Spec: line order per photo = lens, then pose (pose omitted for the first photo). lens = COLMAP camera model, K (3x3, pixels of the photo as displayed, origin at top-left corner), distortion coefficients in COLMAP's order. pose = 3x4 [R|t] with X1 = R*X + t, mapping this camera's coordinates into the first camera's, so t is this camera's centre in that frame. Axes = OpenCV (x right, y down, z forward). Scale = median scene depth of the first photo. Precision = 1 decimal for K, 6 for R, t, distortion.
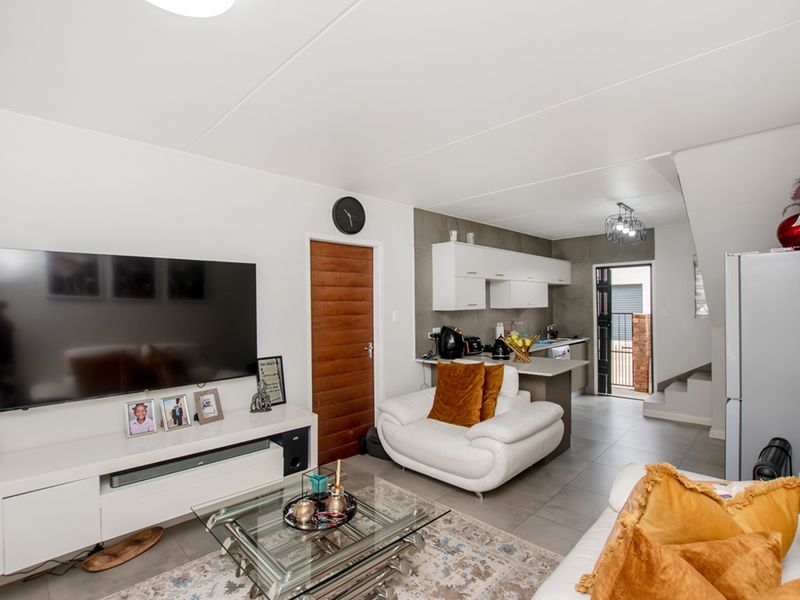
lens RADIAL K [[398.2, 0, 400.3], [0, 398.2, 305.5], [0, 0, 1]] dist [-0.020240, -0.000011]
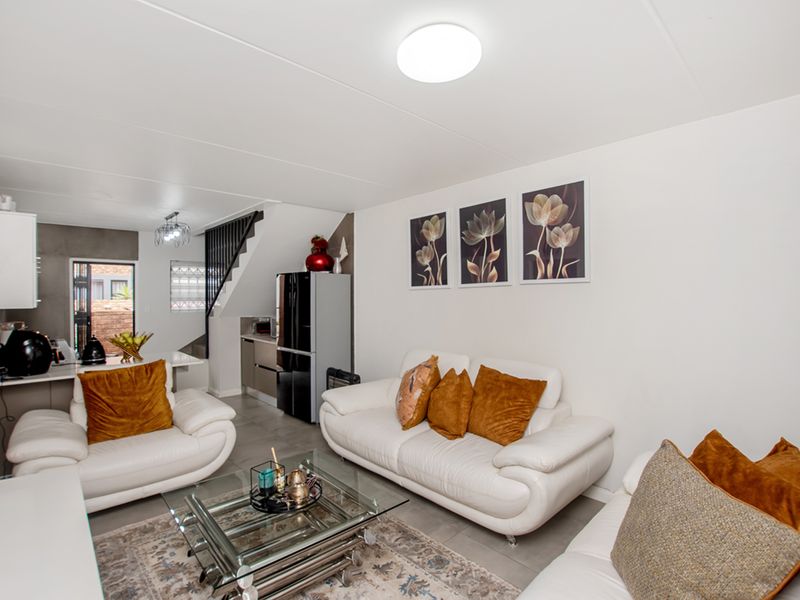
lens RADIAL K [[398.2, 0, 400.9], [0, 398.2, 299.2], [0, 0, 1]] dist [-0.020240, -0.000011]
pose [[0.055498, 0.008055, 0.998426, -0.375426], [0.005038, 0.999952, -0.008348, 0.003556], [-0.998446, 0.005493, 0.055455, 0.189913]]
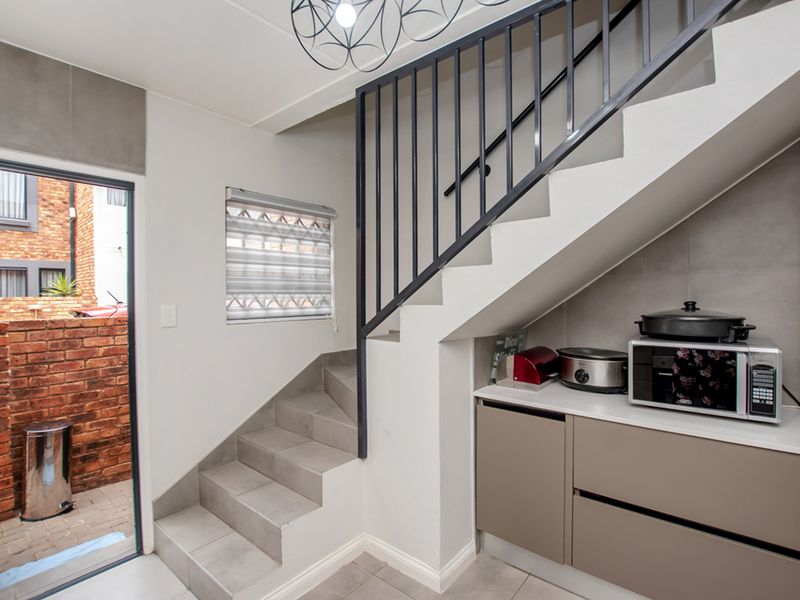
lens RADIAL K [[398.2, 0, 399.1], [0, 398.2, 295.4], [0, 0, 1]] dist [-0.020240, -0.000011]
pose [[-0.059505, 0.011451, 0.998162, 0.233739], [0.011374, 0.999877, -0.010792, 0.004799], [-0.998163, 0.010711, -0.059628, 0.712161]]
